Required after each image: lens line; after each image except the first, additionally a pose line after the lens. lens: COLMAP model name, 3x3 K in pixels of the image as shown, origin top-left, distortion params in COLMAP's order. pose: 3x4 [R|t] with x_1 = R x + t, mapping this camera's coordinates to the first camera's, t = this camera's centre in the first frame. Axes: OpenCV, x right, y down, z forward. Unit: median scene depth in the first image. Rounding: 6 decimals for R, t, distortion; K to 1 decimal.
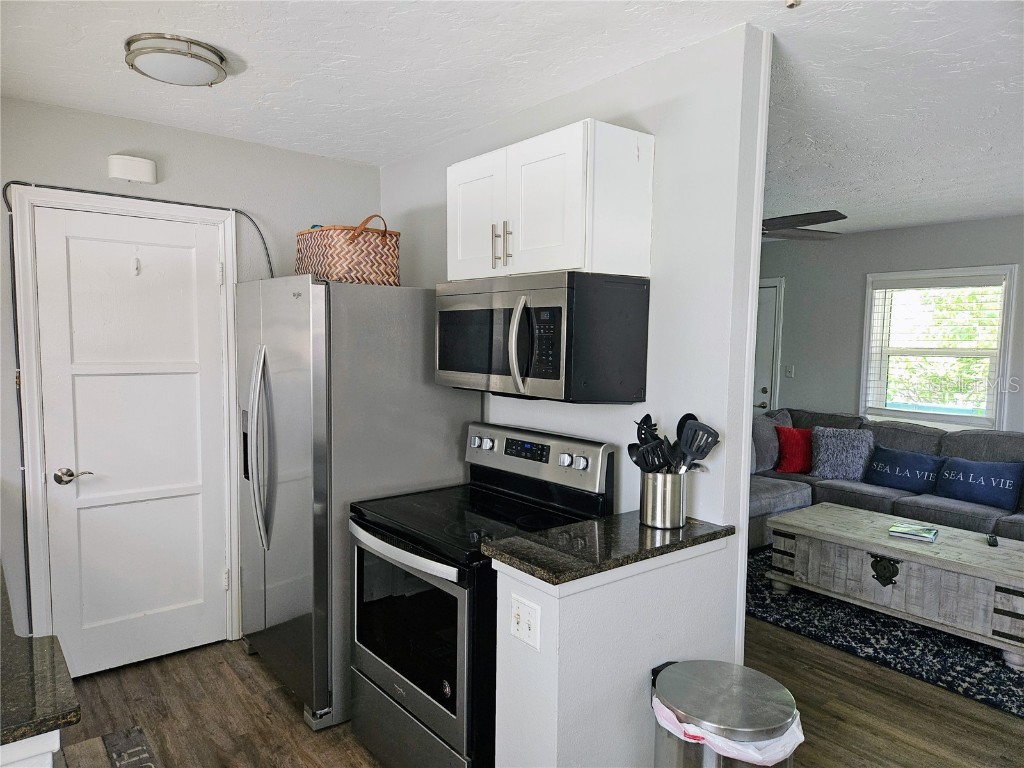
lens RADIAL K [[685.1, 0, 469.6], [0, 685.1, 392.8], [0, 0, 1]] dist [0.071261, -0.062557]
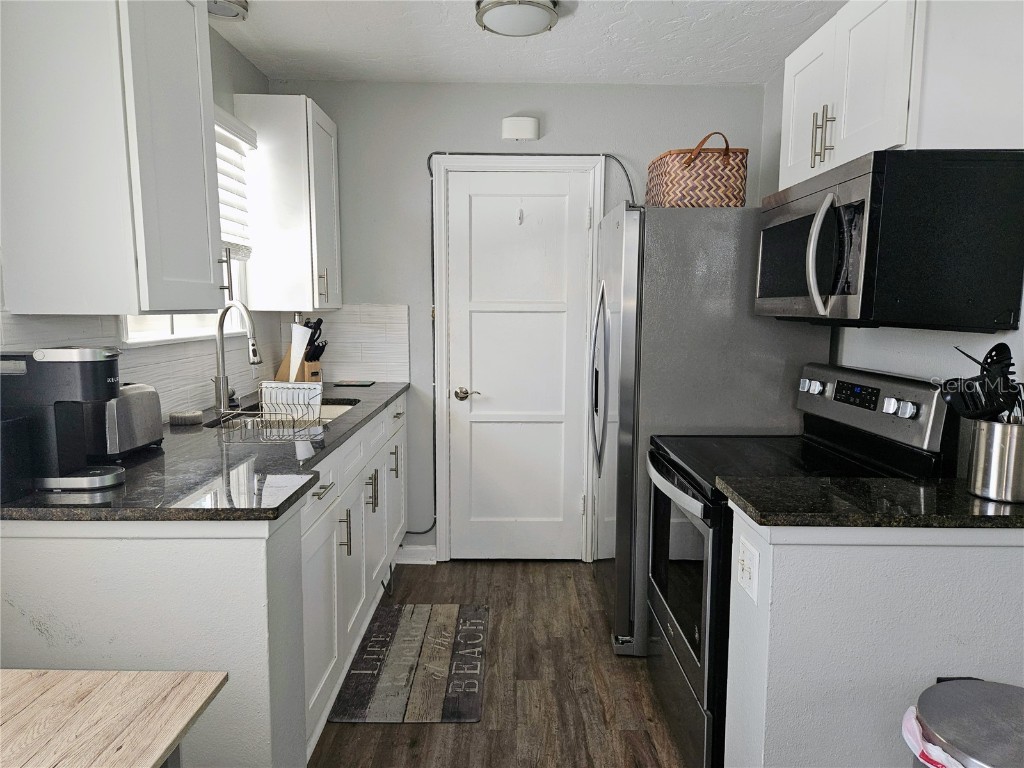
lens RADIAL K [[685.1, 0, 509.4], [0, 685.1, 394.6], [0, 0, 1]] dist [0.071261, -0.062557]
pose [[0.796815, 0.074665, -0.599593, 0.228255], [-0.054232, 0.997168, 0.052103, 0.057887], [0.601785, -0.009000, 0.798607, 0.091980]]
